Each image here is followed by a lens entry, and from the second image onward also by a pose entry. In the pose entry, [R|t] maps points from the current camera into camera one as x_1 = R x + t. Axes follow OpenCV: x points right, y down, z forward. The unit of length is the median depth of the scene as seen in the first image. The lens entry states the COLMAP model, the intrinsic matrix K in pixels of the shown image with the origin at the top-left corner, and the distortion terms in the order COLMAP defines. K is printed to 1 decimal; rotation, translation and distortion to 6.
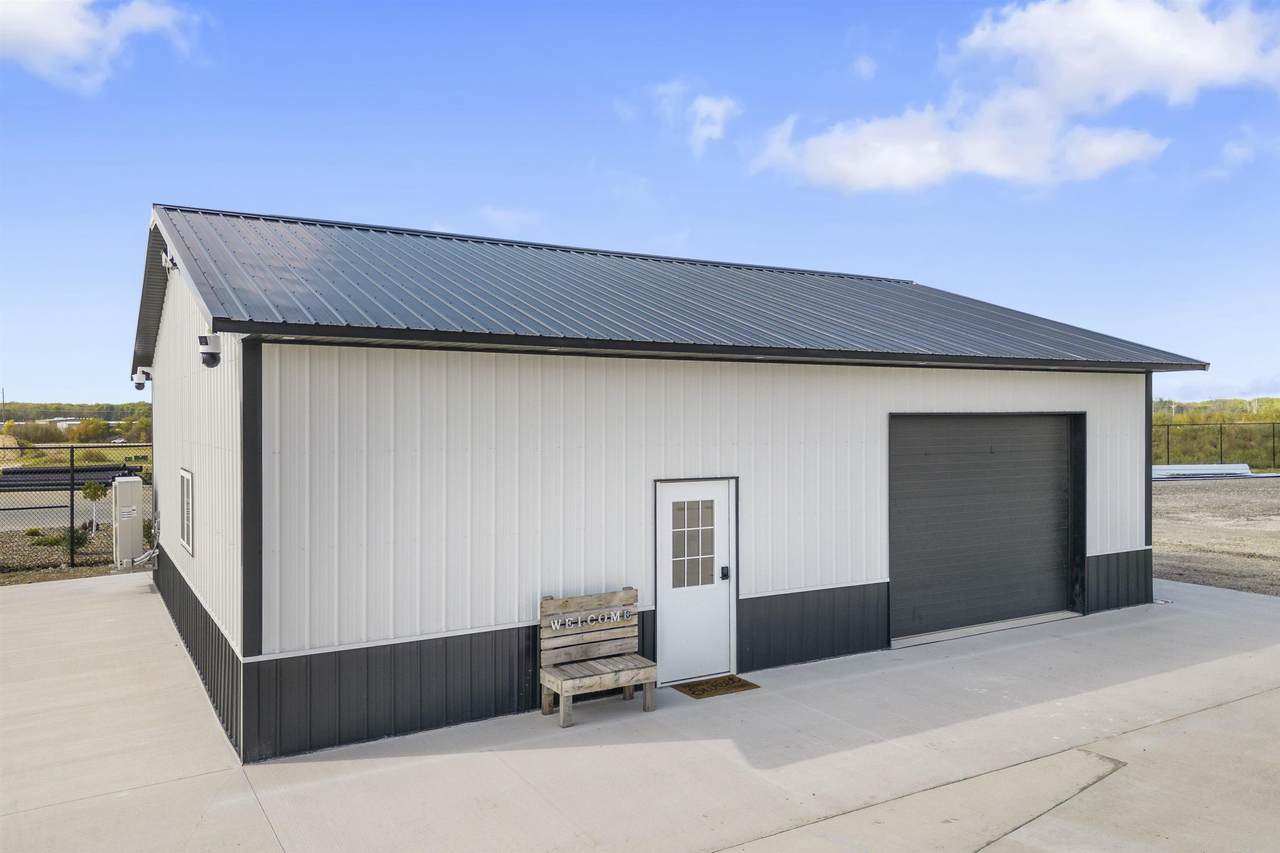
lens RADIAL K [[898.7, 0, 640.0], [0, 898.7, 426.5], [0, 0, 1]] dist [0.066520, -0.063135]
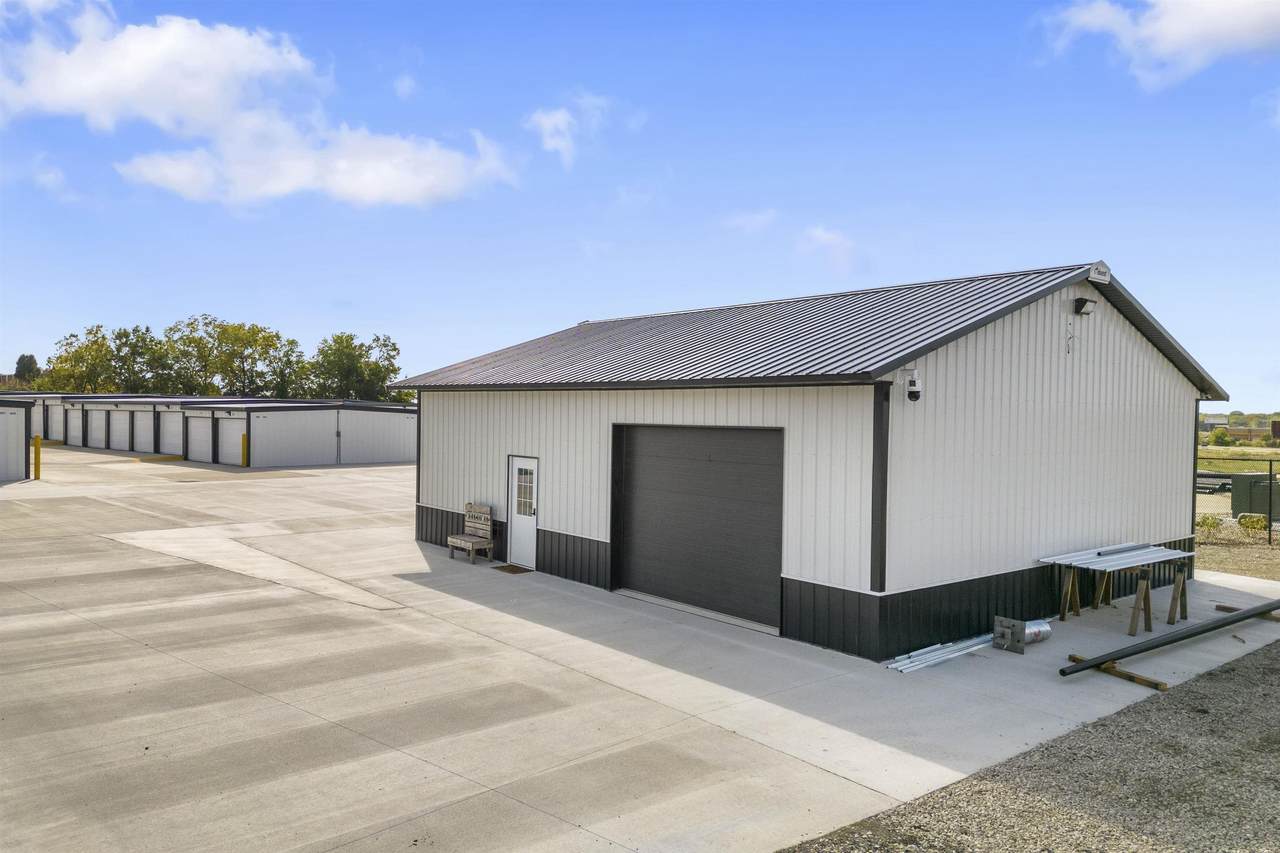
lens RADIAL K [[898.7, 0, 640.0], [0, 898.7, 426.5], [0, 0, 1]] dist [0.066520, -0.063135]
pose [[0.170155, 0.031623, -0.984910, 1.840137], [-0.008016, 0.999496, 0.030706, -0.058716], [0.985385, 0.002671, 0.170323, 0.897782]]
